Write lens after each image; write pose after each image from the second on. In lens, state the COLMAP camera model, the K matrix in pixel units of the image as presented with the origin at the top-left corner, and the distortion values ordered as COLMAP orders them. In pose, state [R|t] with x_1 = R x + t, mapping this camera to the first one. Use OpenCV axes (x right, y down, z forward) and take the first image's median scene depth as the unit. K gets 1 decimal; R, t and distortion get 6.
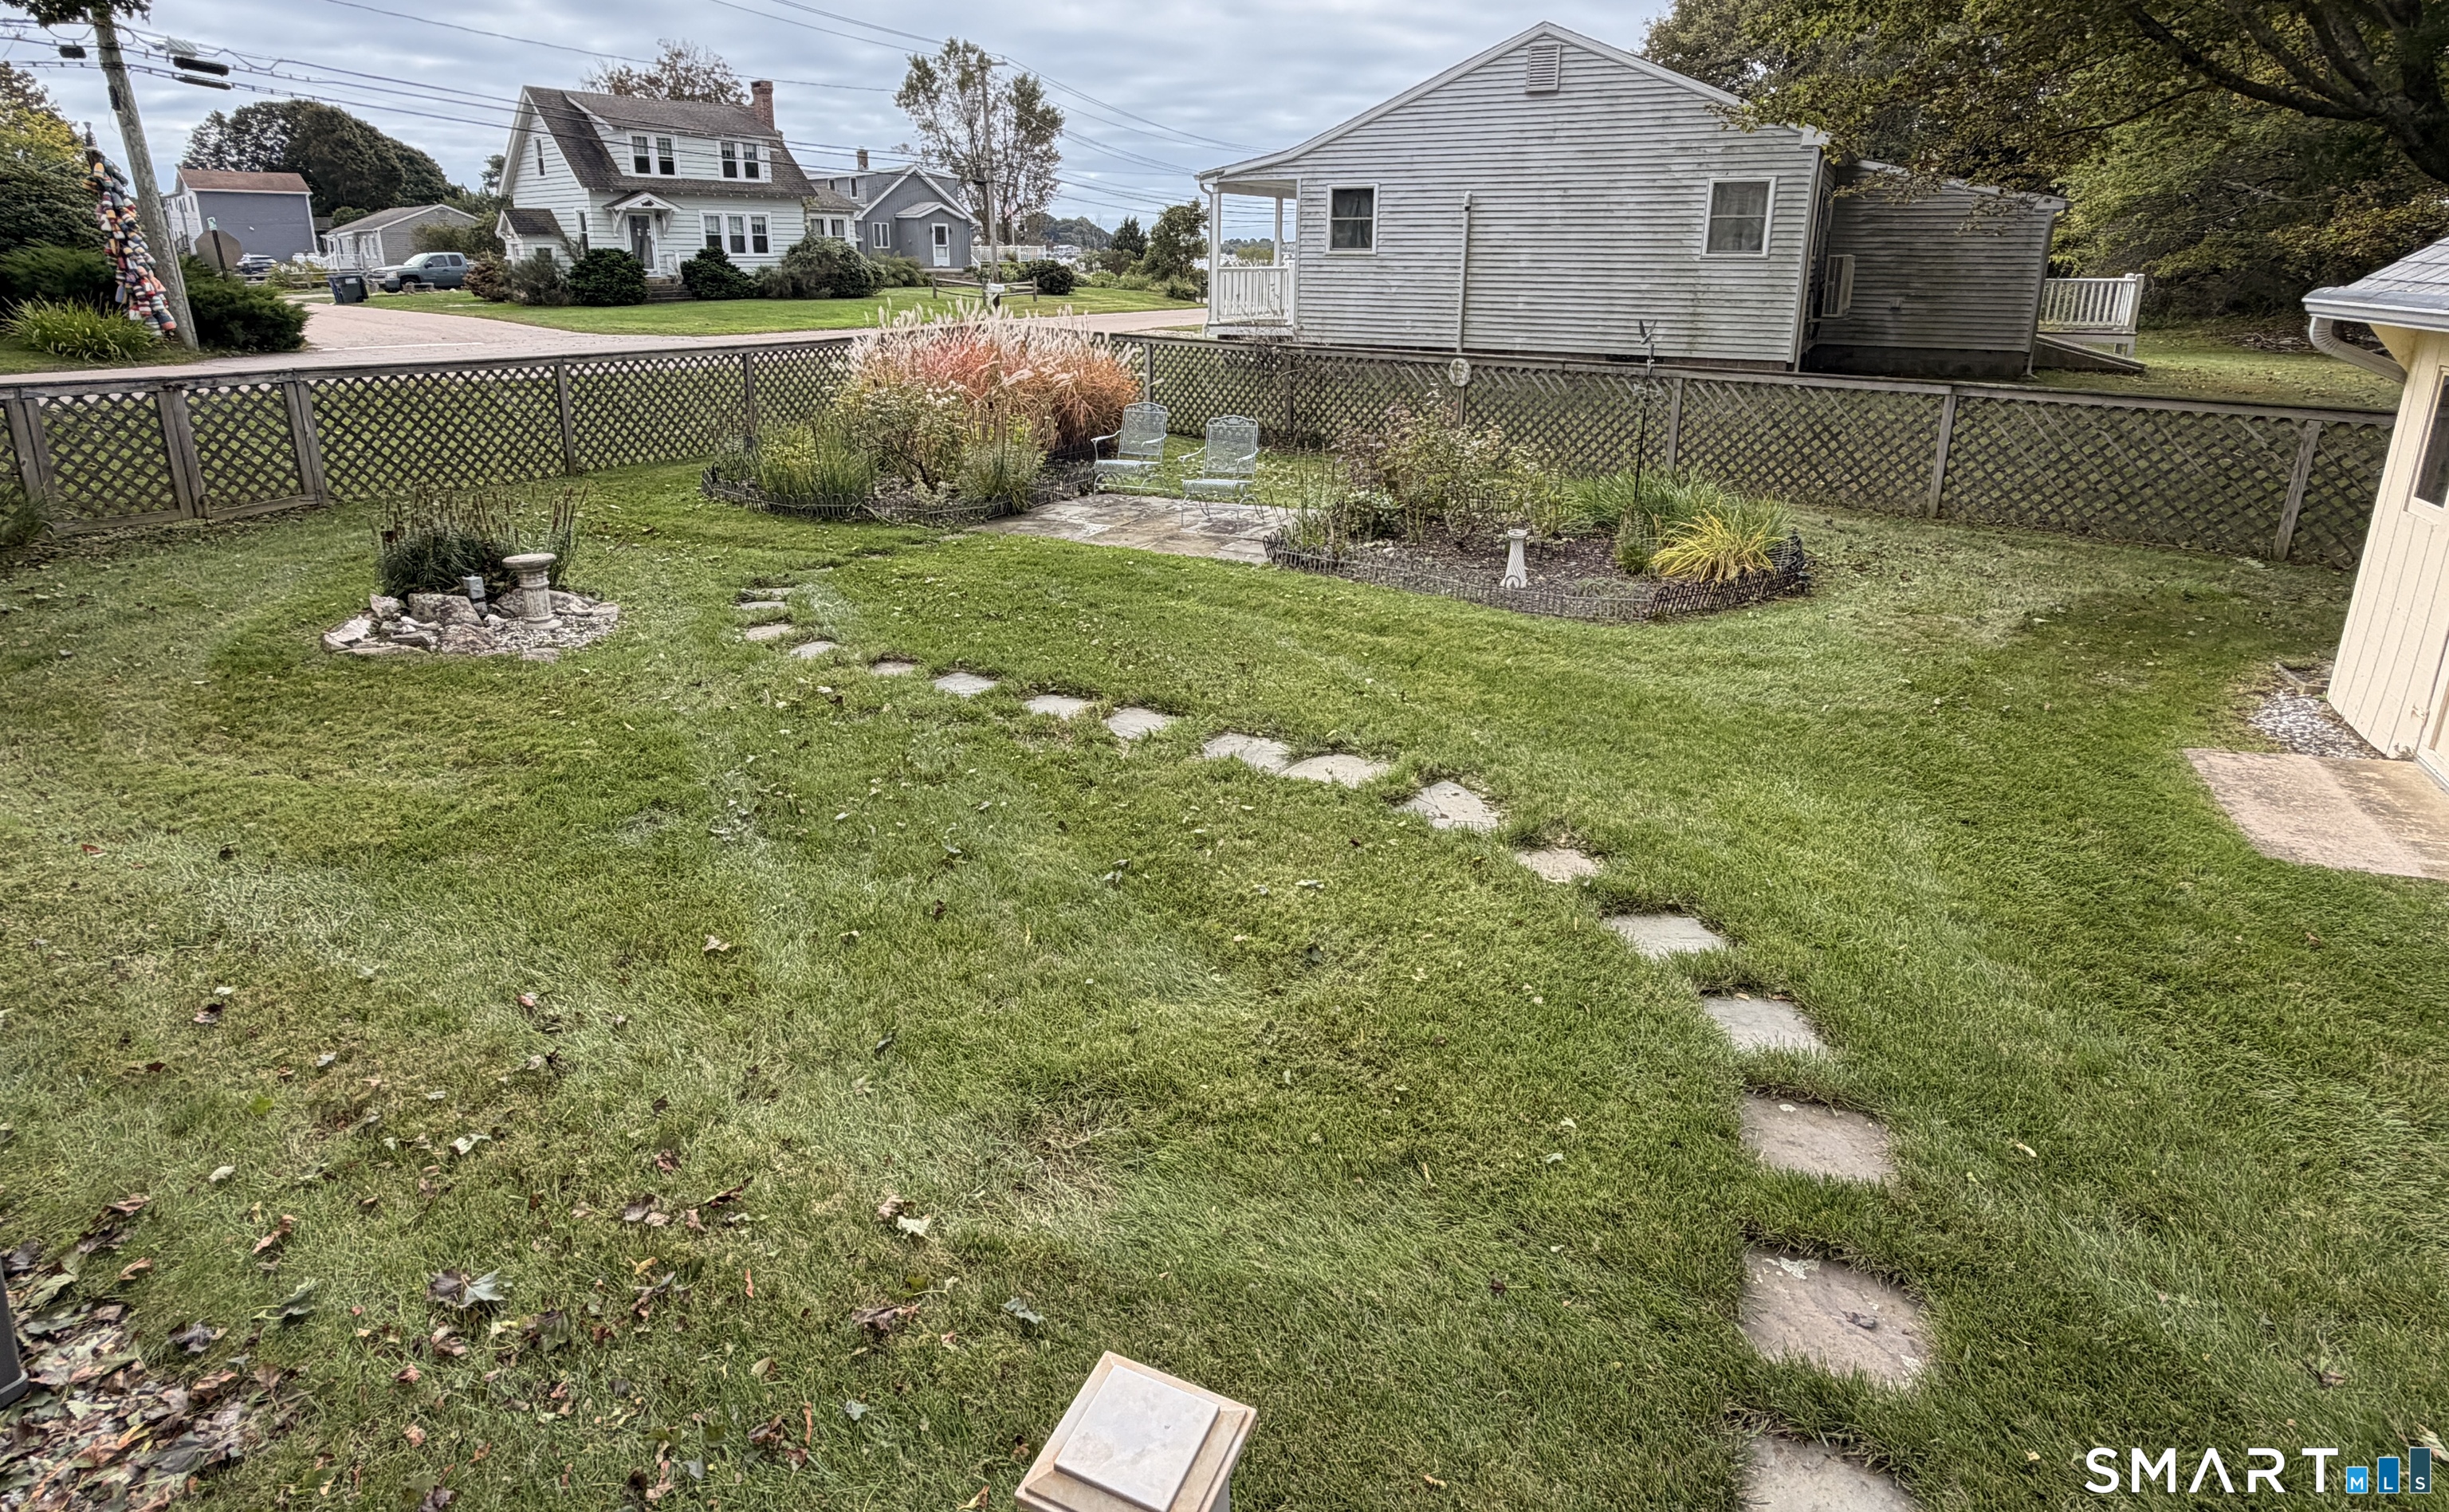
lens RADIAL K [[1431.7, 0, 1224.5], [0, 1431.7, 756.0], [0, 0, 1]] dist [-0.007930, 0.000414]
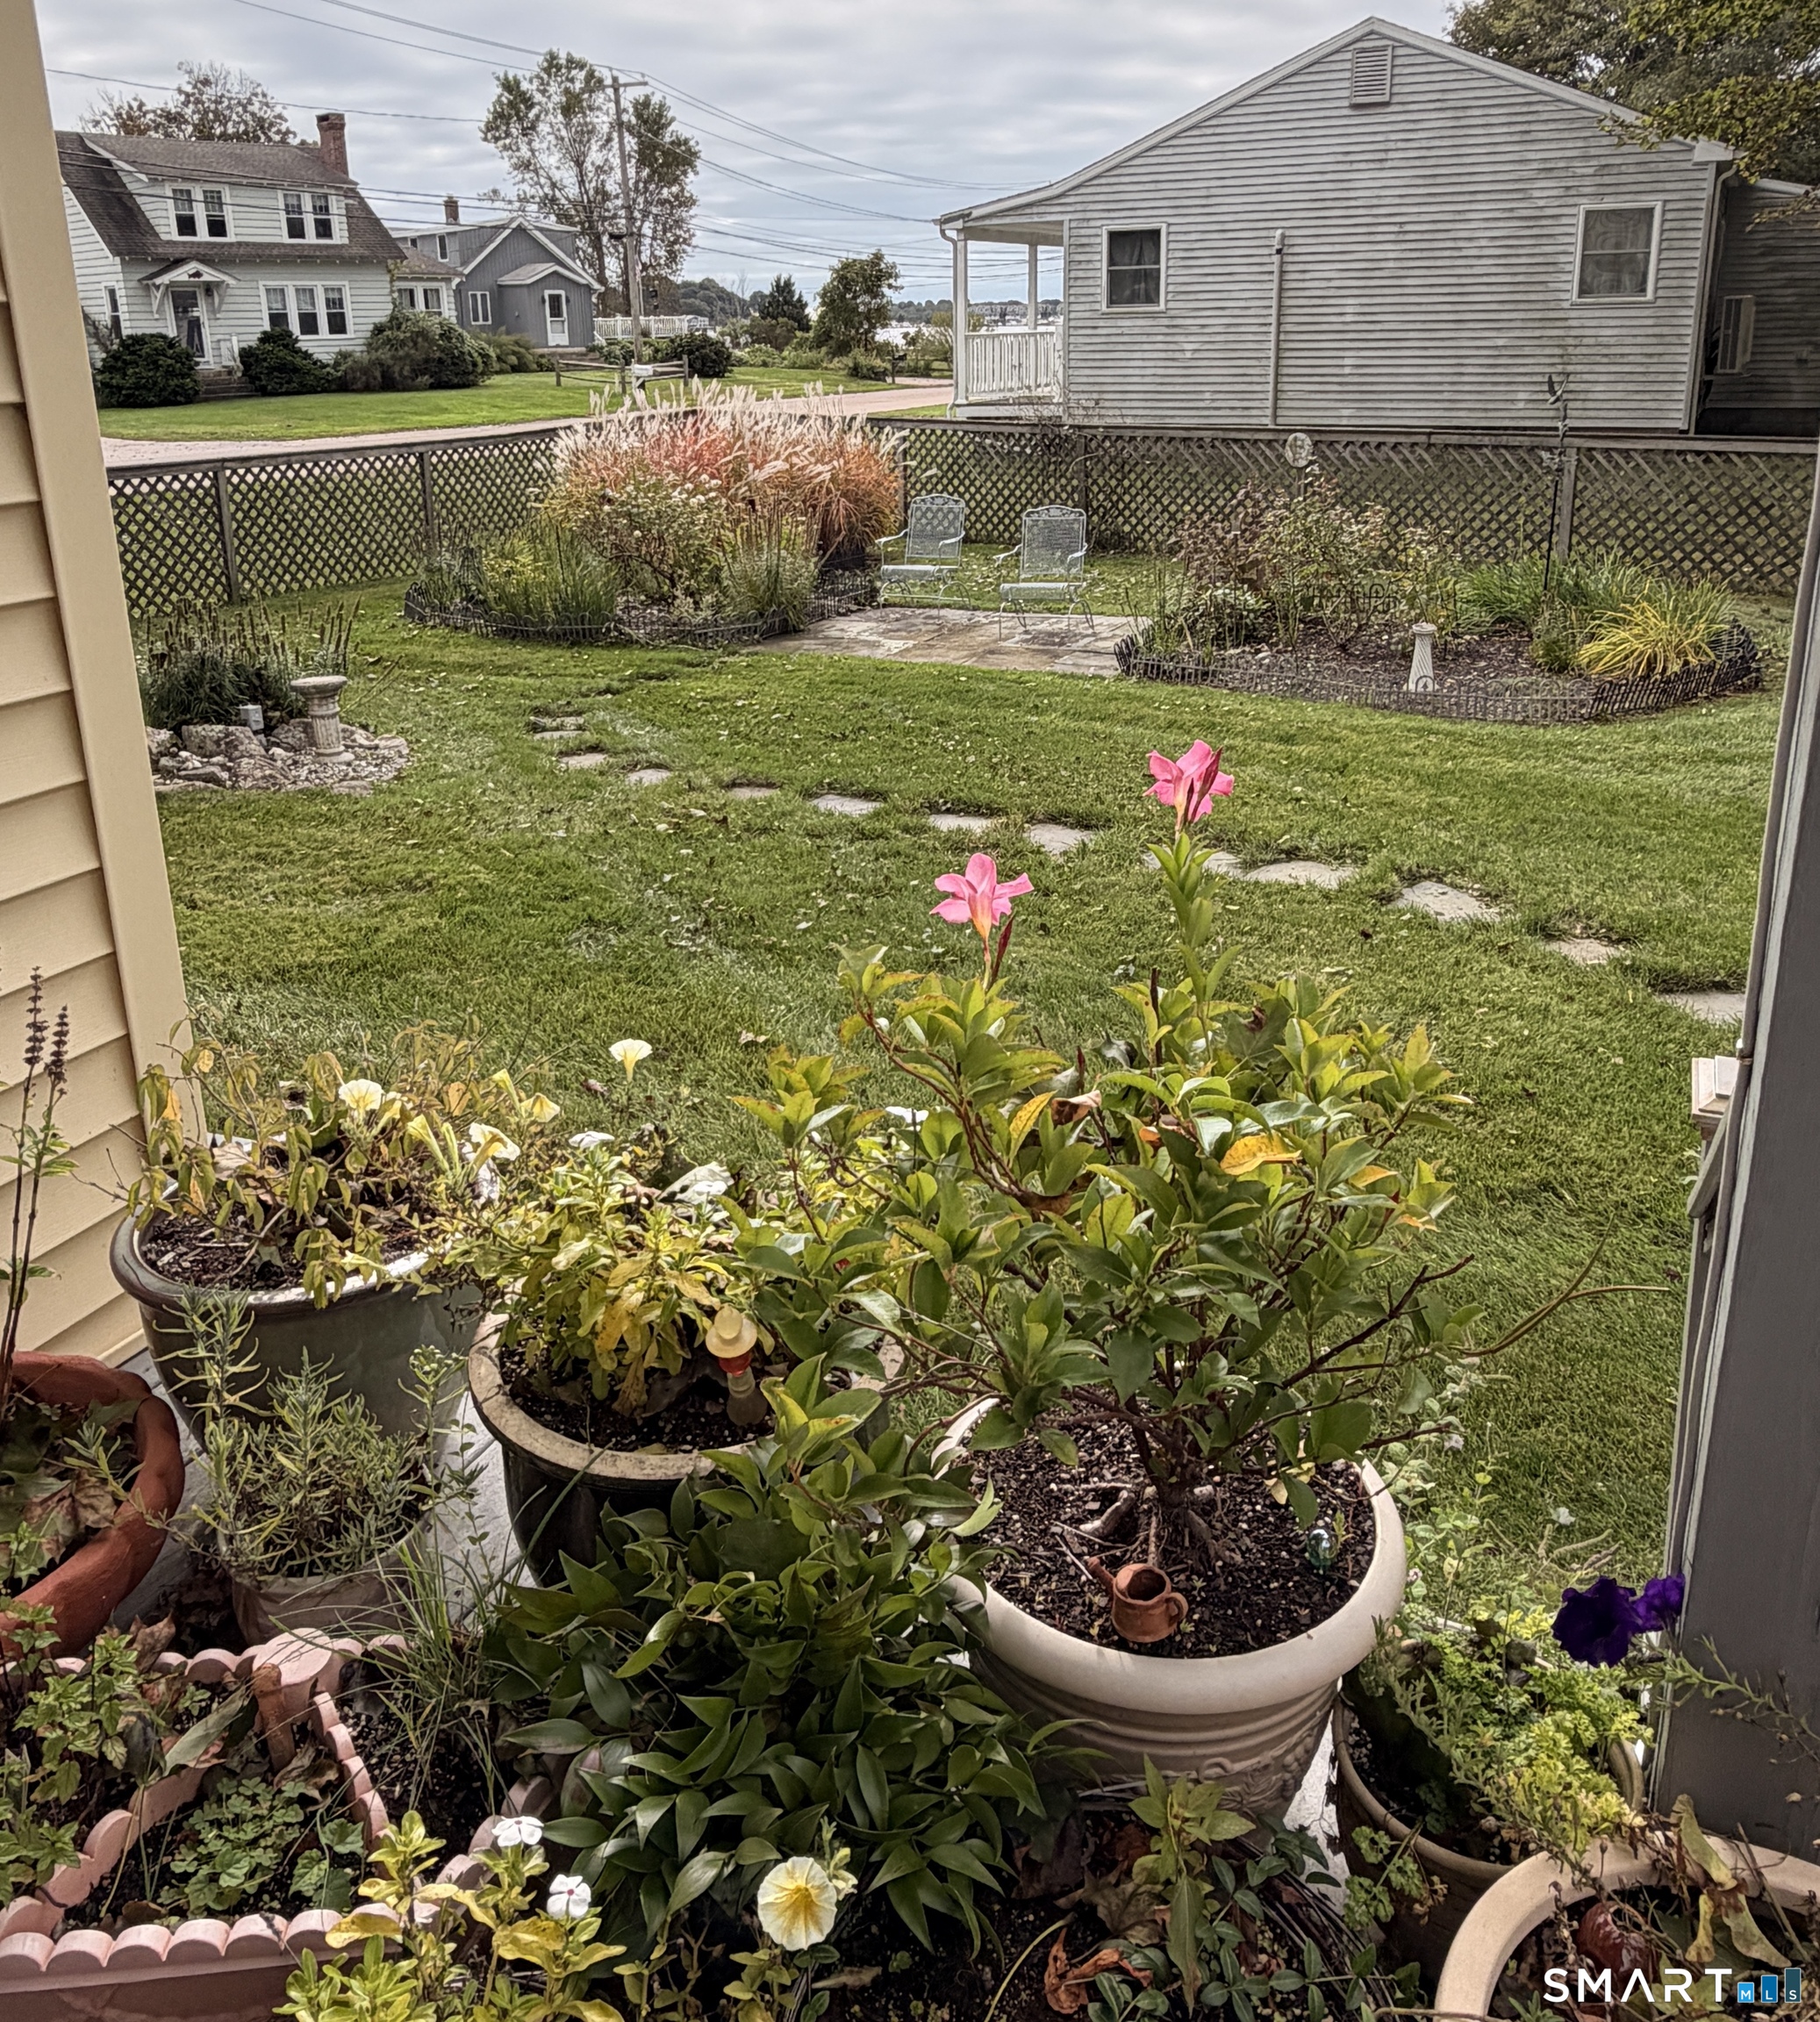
lens RADIAL K [[1849.9, 0, 910.0], [0, 1849.9, 1011.0], [0, 0, 1]] dist [-0.003388, -0.006379]
pose [[0.999497, -0.030713, 0.007920, -0.071468], [0.030556, 0.999349, 0.019200, 0.025921], [-0.008505, -0.018948, 0.999784, -0.066367]]
